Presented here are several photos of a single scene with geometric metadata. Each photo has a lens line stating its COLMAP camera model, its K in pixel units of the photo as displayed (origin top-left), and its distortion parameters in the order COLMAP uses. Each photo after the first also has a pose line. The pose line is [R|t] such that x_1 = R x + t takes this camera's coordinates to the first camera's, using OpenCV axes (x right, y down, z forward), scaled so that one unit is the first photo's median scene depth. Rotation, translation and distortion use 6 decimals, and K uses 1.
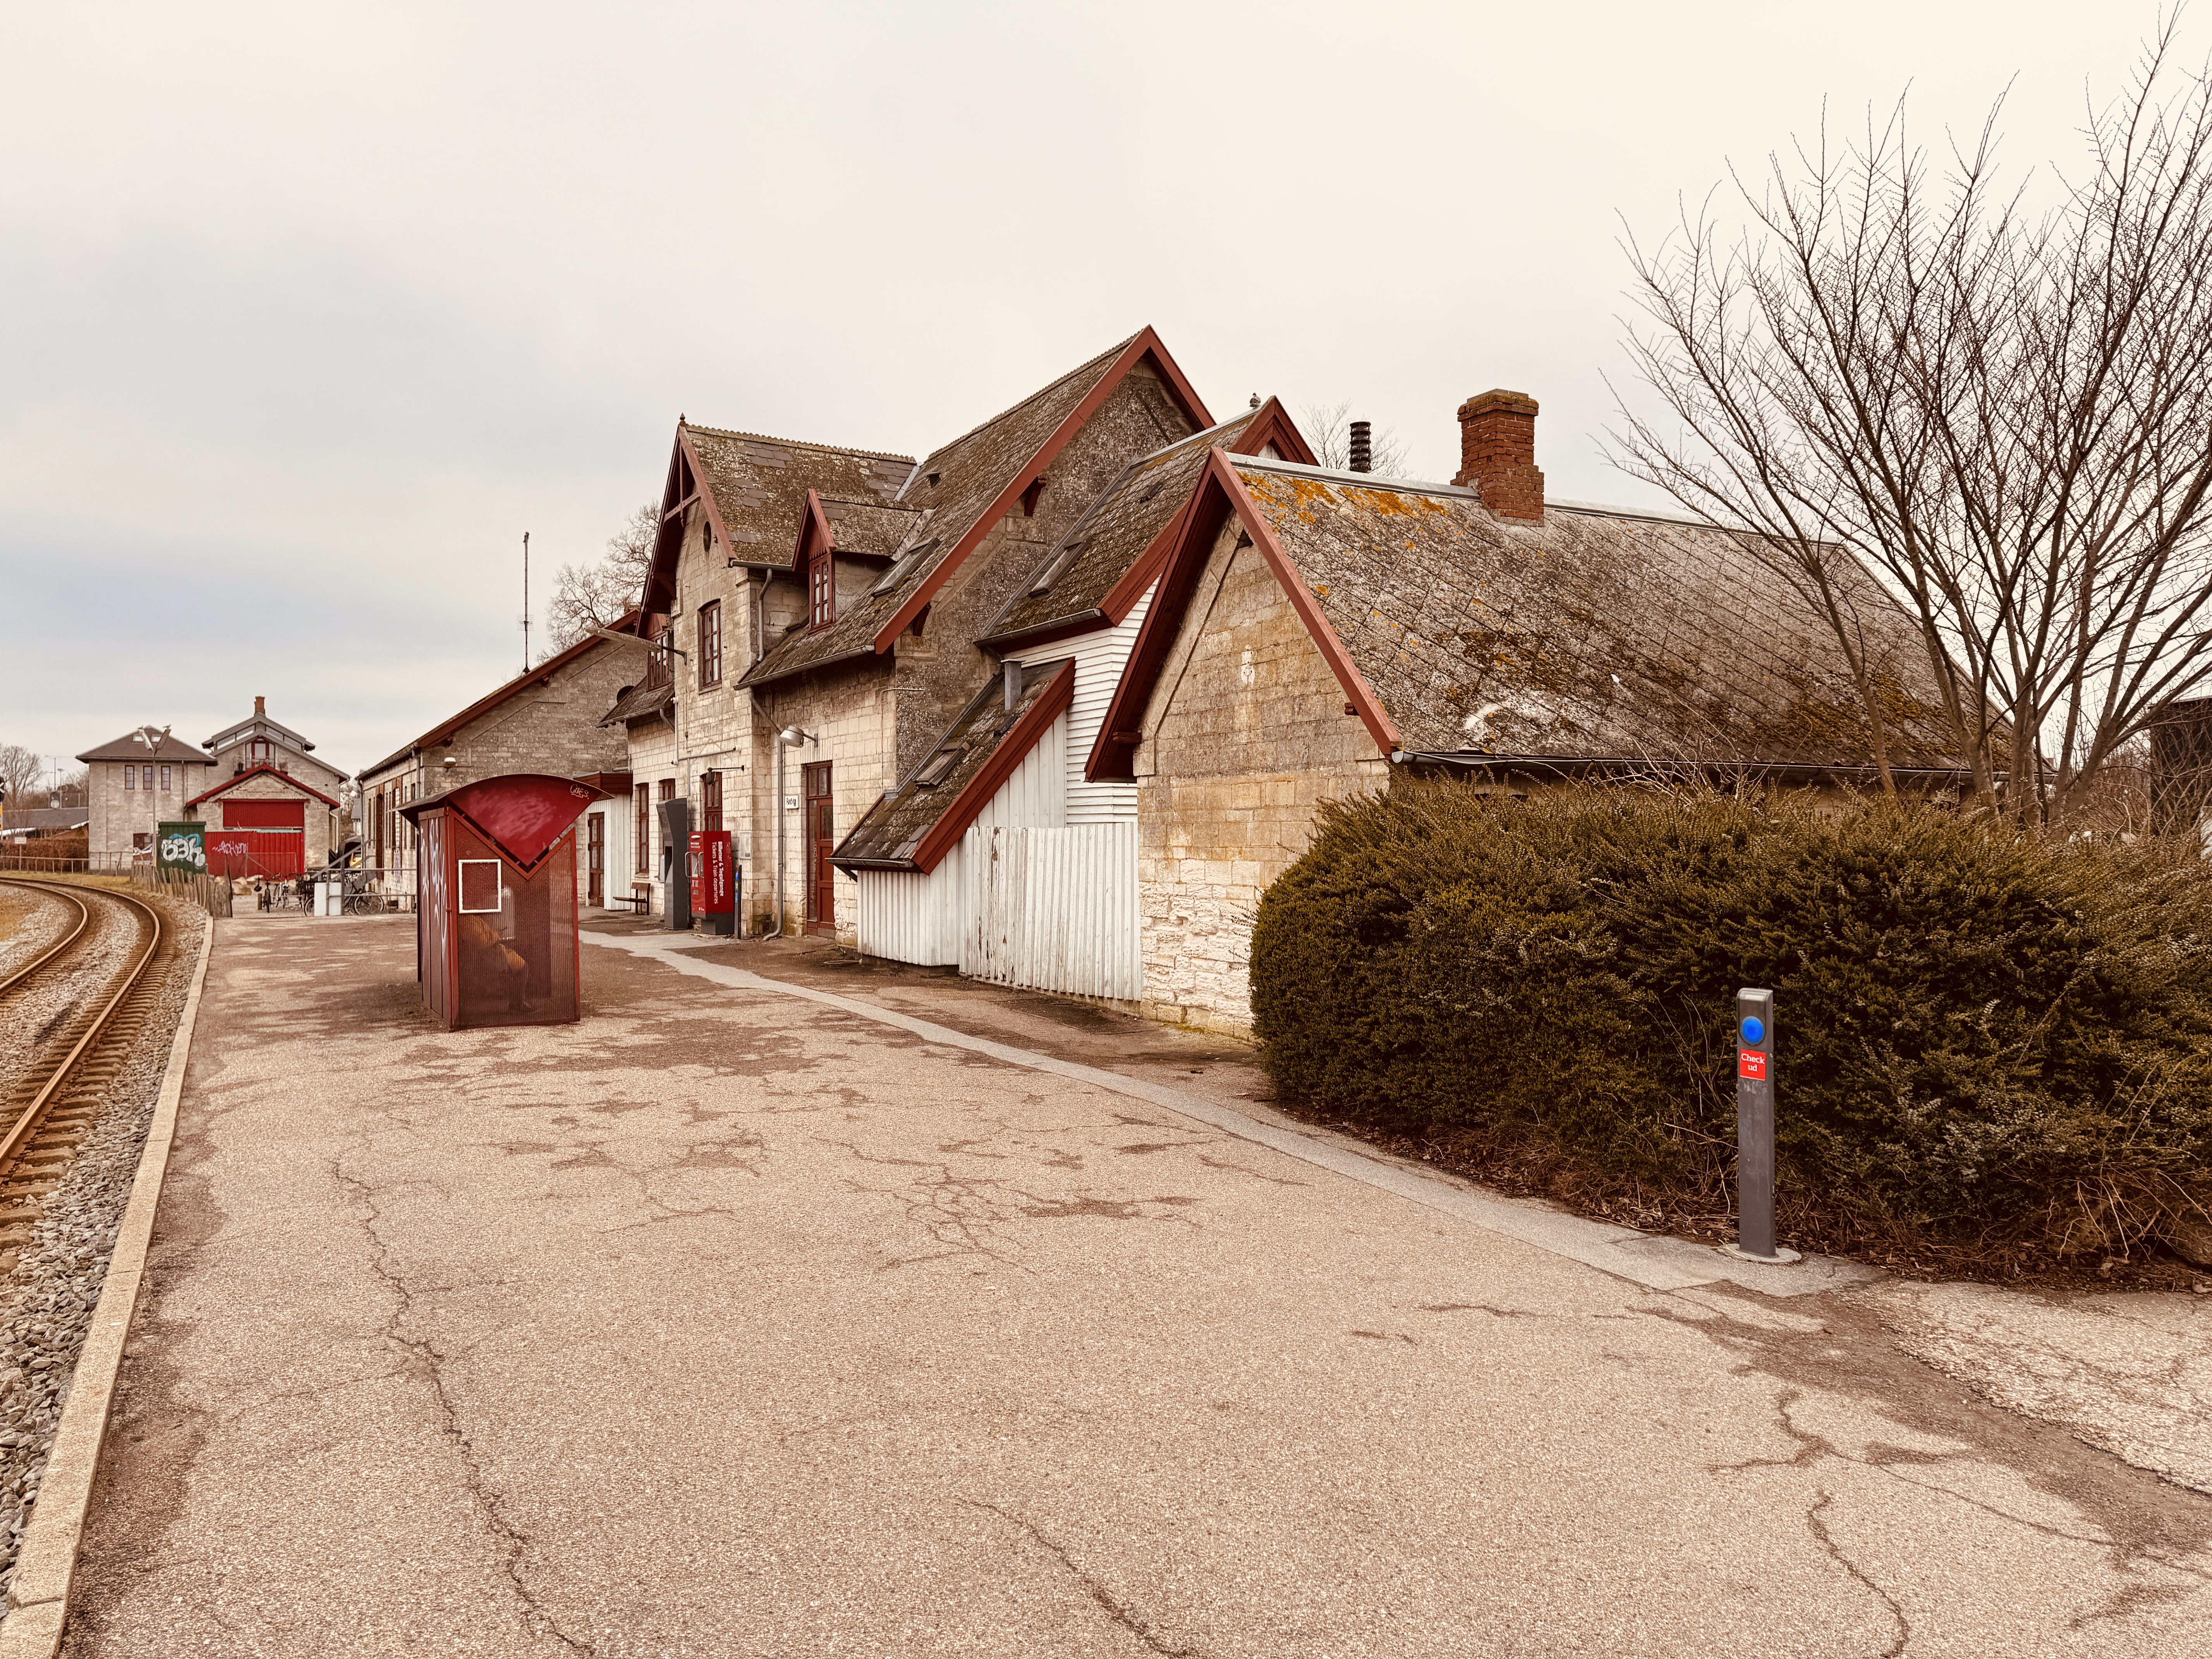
lens RADIAL K [[1536.8, 0, 1120.4], [0, 1536.8, 824.2], [0, 0, 1]] dist [0.090833, -0.080634]
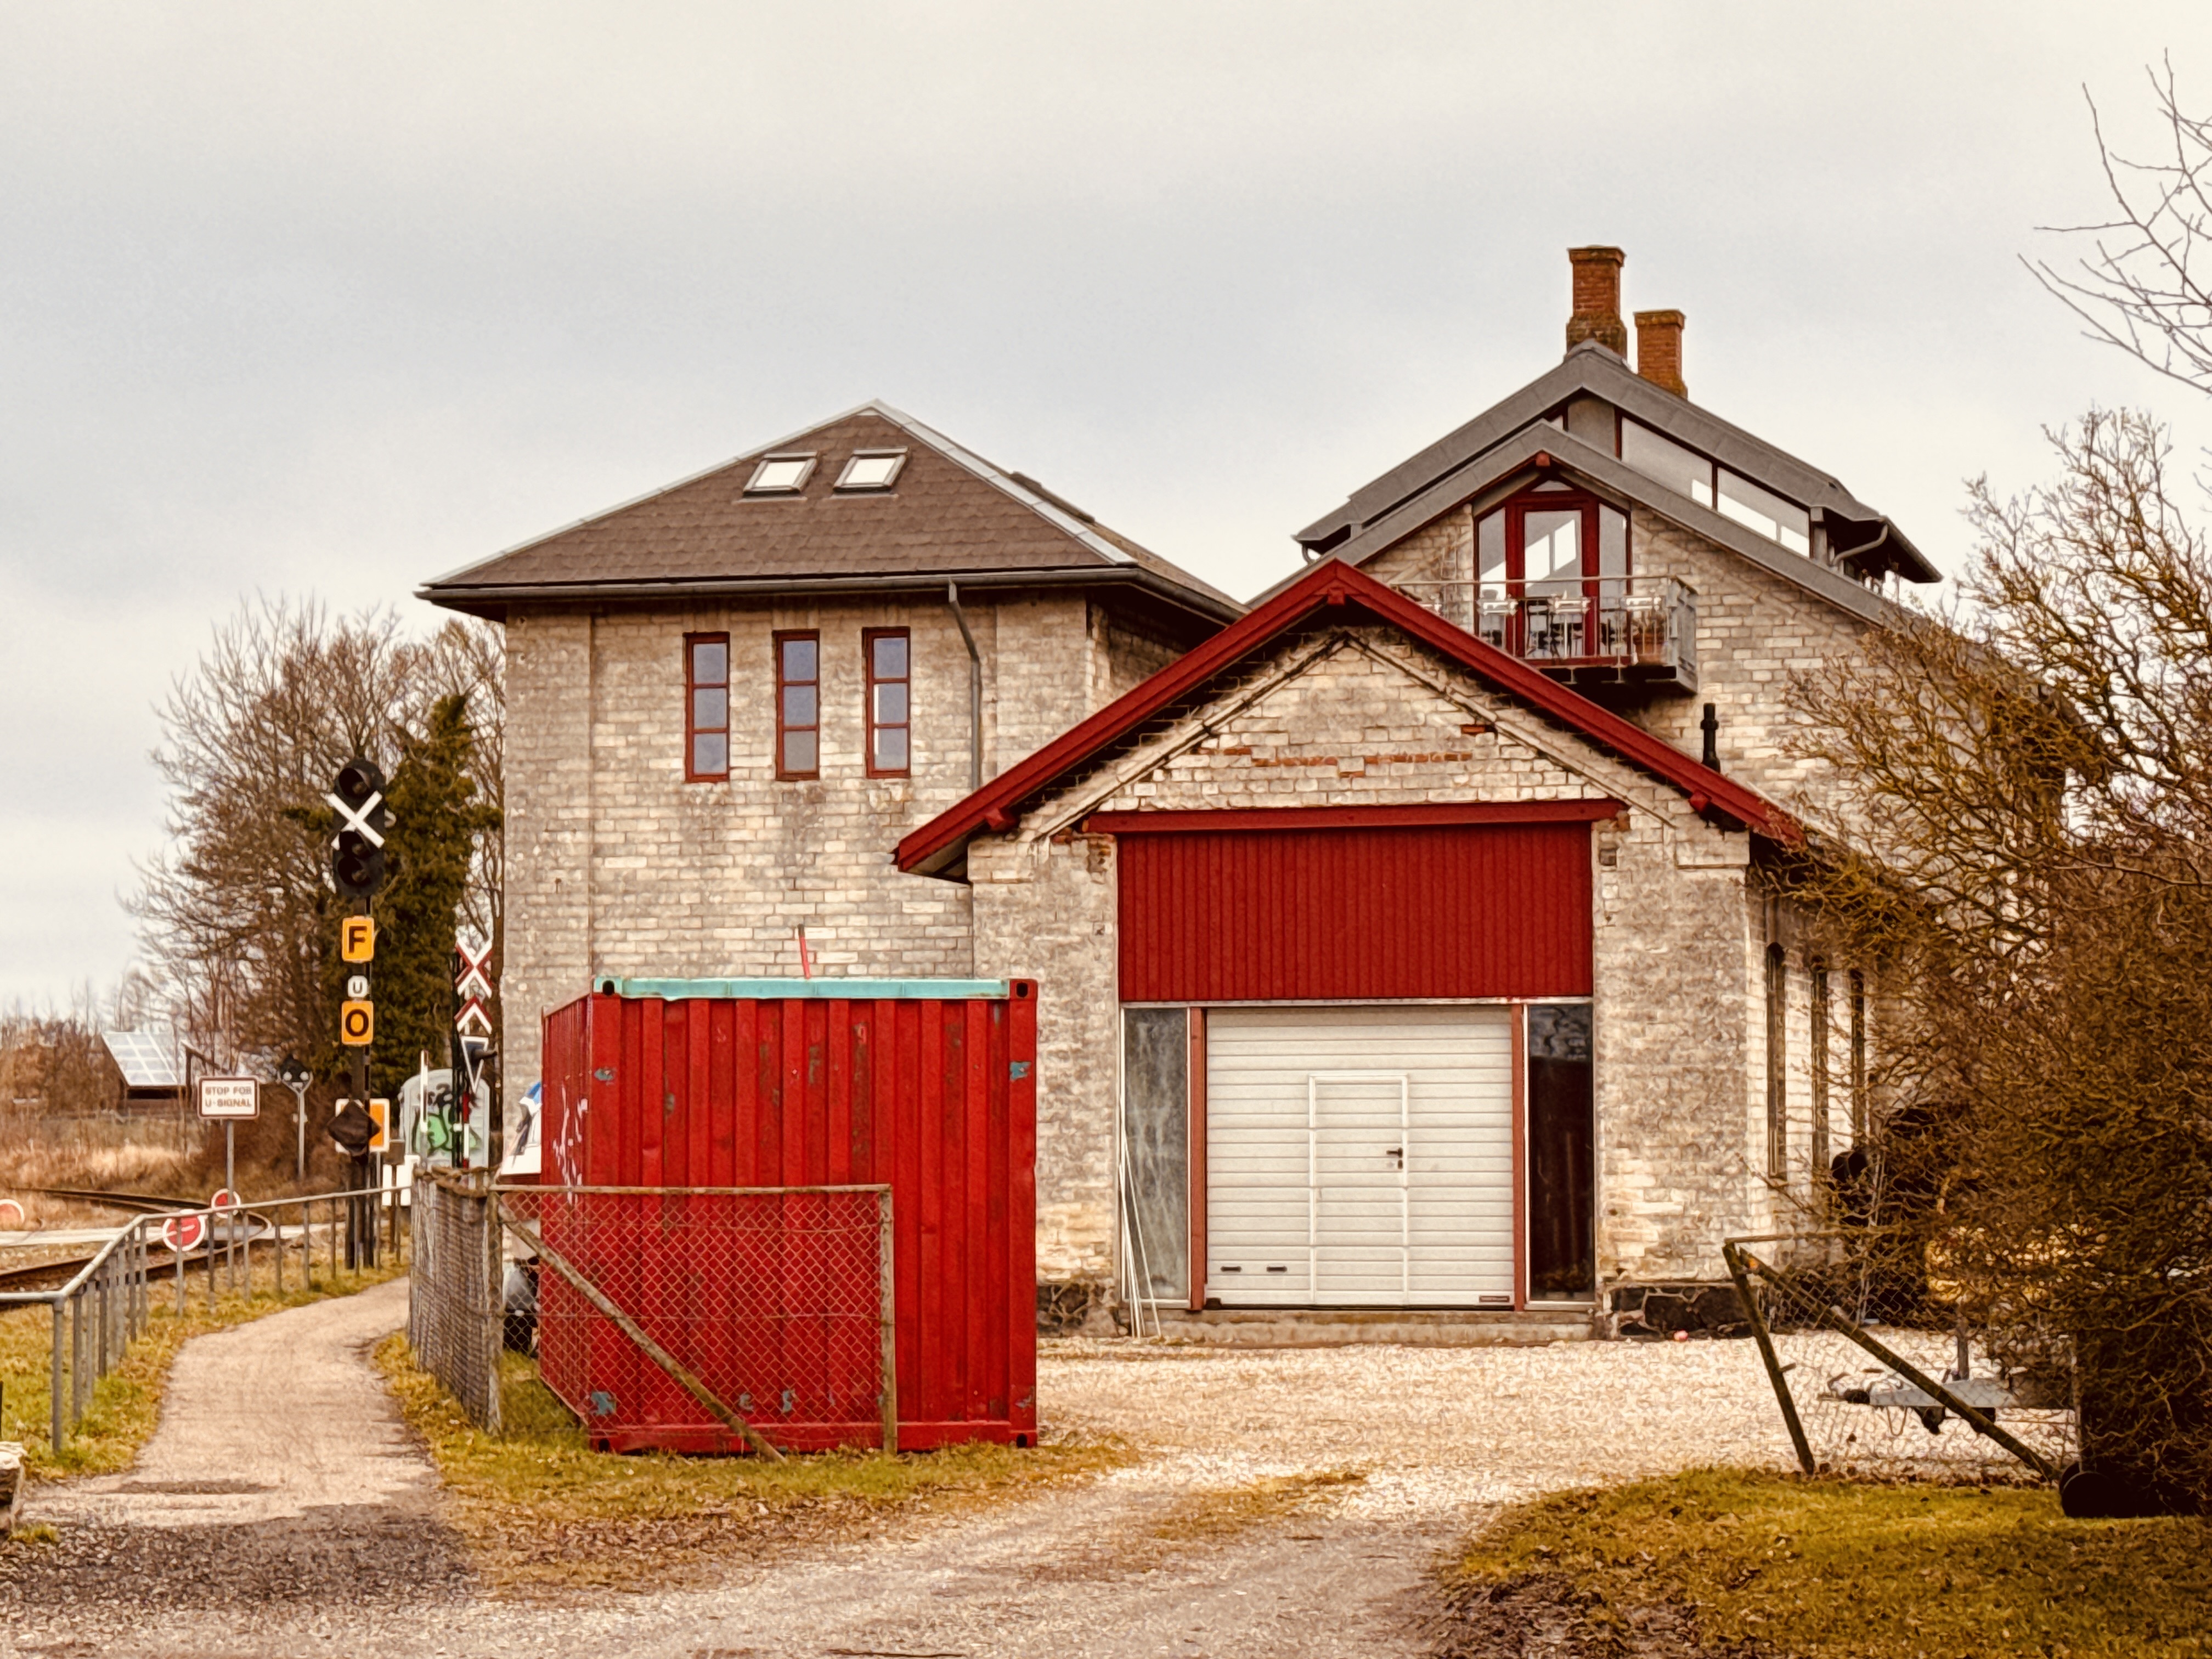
lens RADIAL K [[5056.3, 0, 1111.0], [0, 5056.3, 831.0], [0, 0, 1]] dist [0.051600, 0.000000]
pose [[0.709908, -0.044330, -0.702898, -1.199921], [0.009056, 0.998509, -0.053827, 0.058936], [0.704236, 0.031847, 0.709251, 3.378132]]
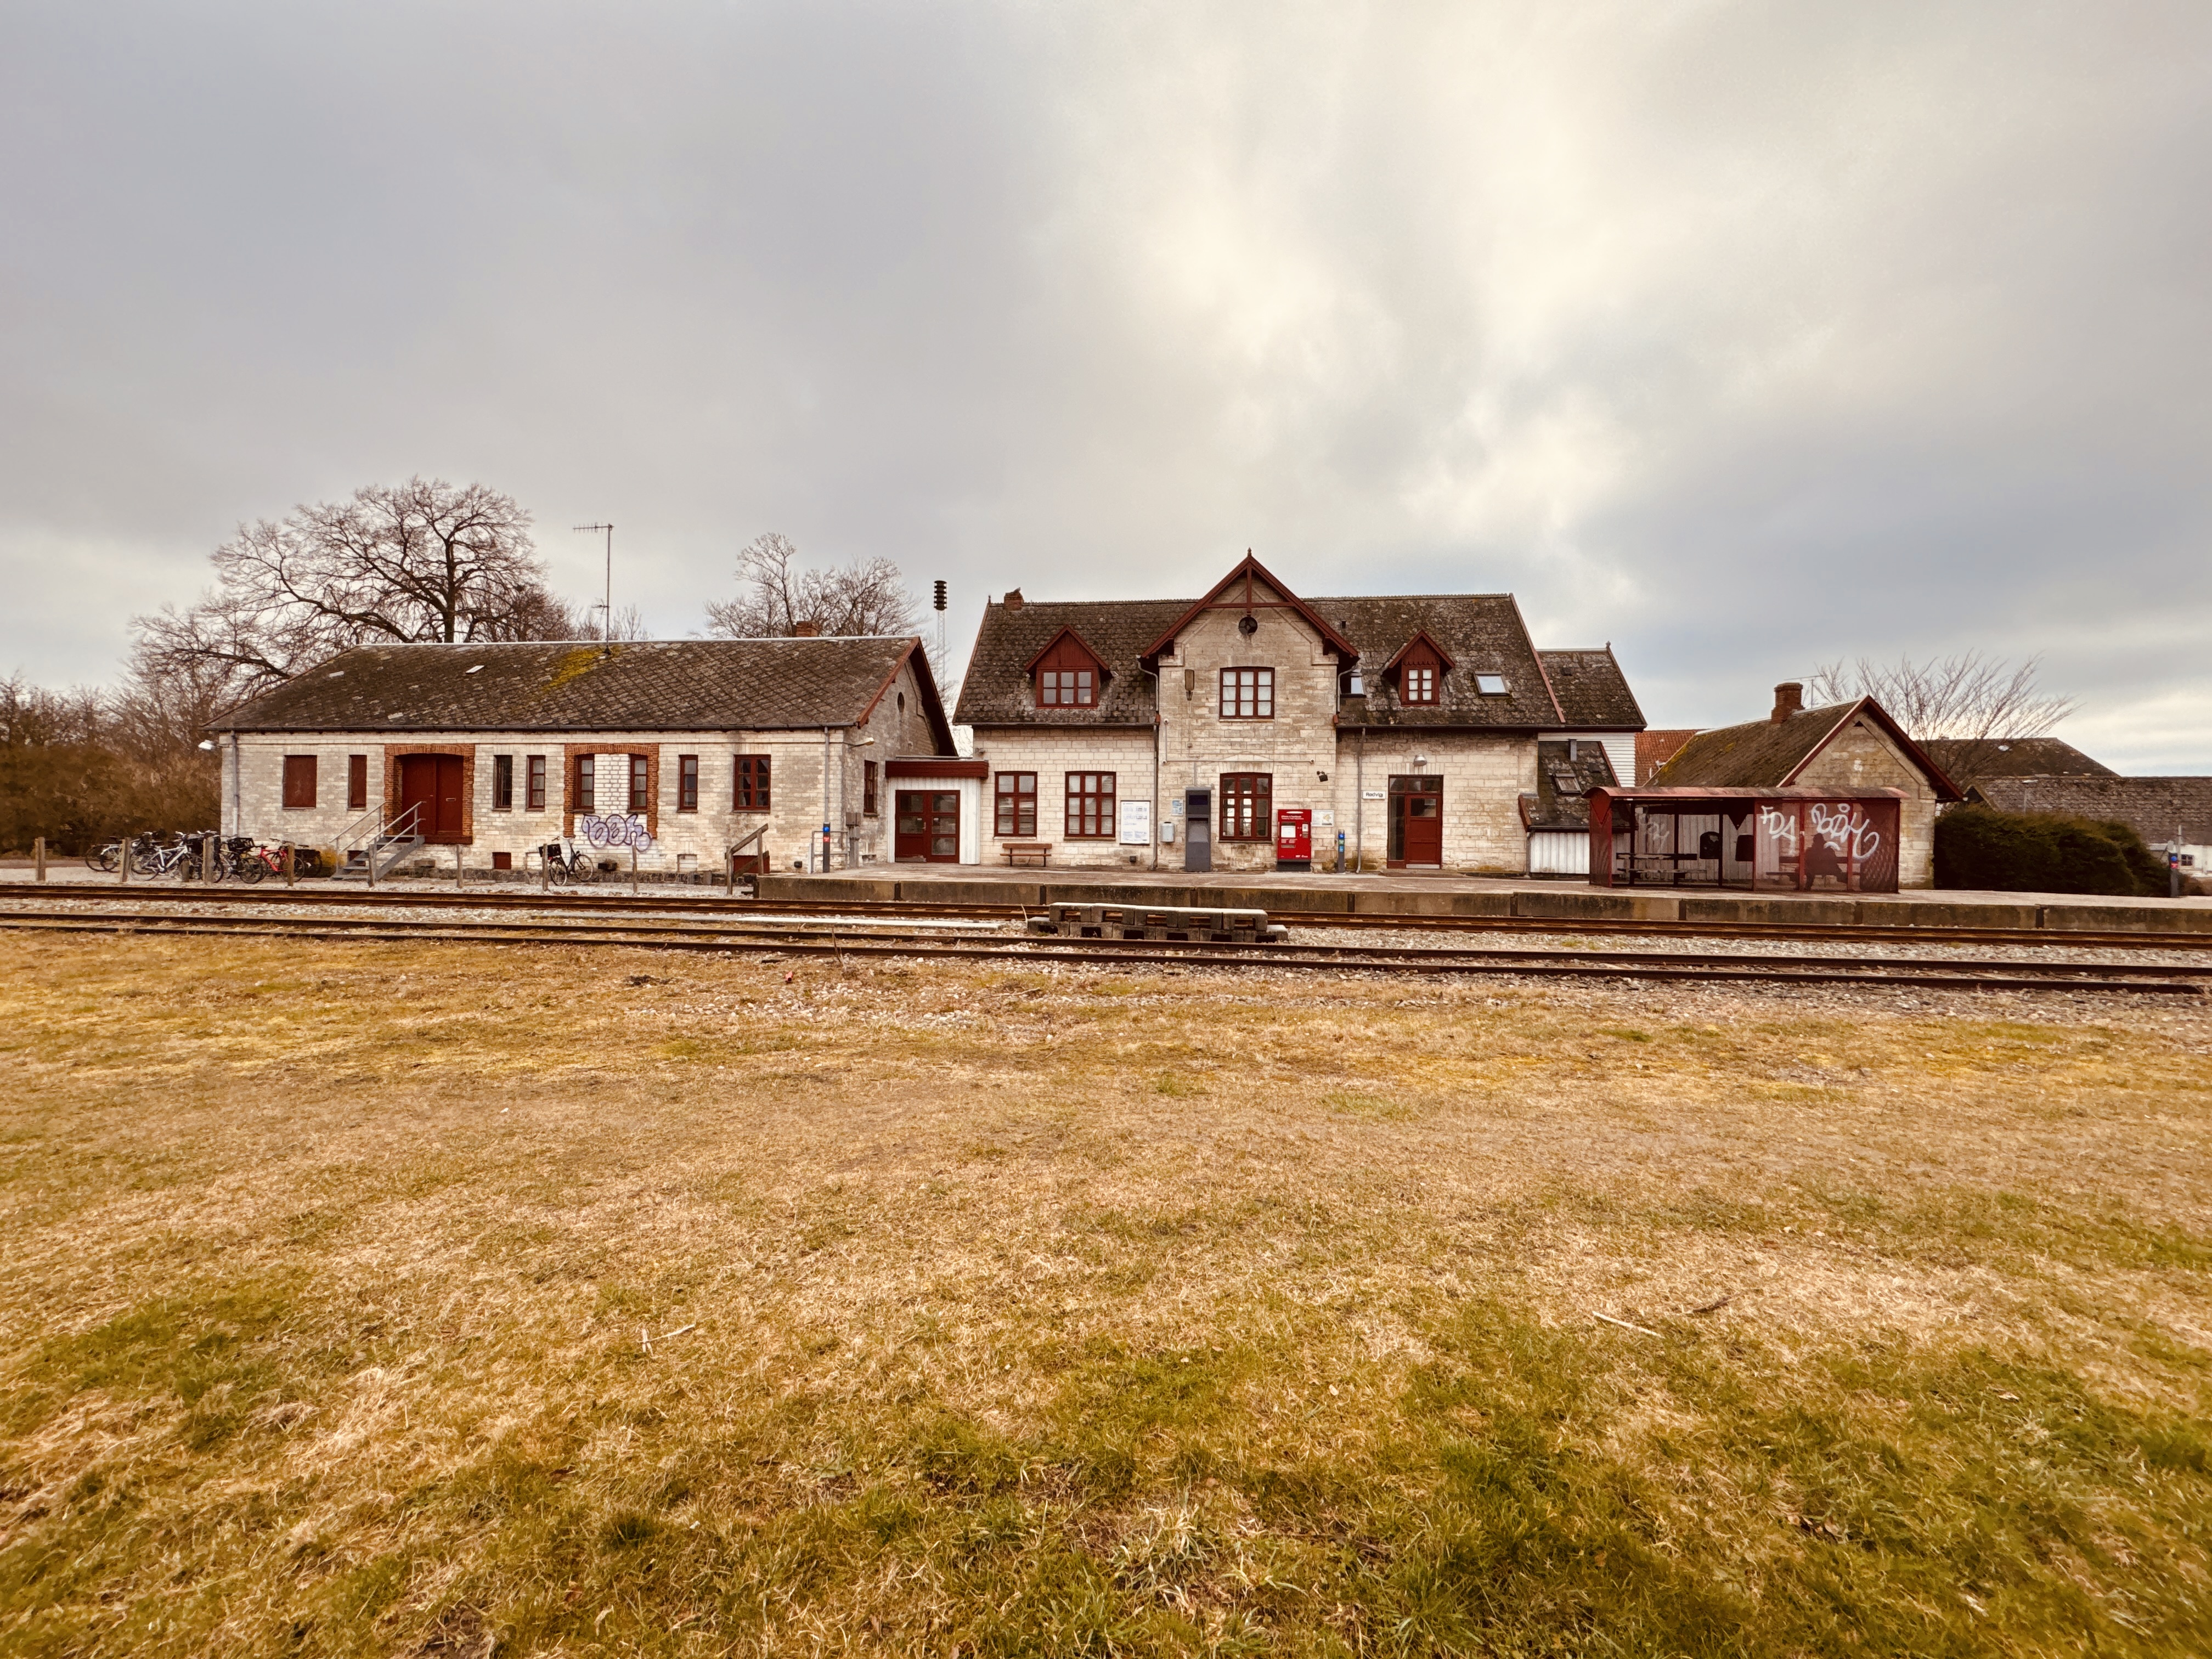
lens RADIAL K [[888.9, 0, 1103.5], [0, 888.9, 831.1], [0, 0, 1]] dist [-0.004006, -0.000454]
pose [[0.587761, 0.015125, 0.808893, -1.658030], [-0.022018, 0.999754, -0.002695, 0.049753], [-0.808735, -0.016226, 0.587949, 0.873374]]
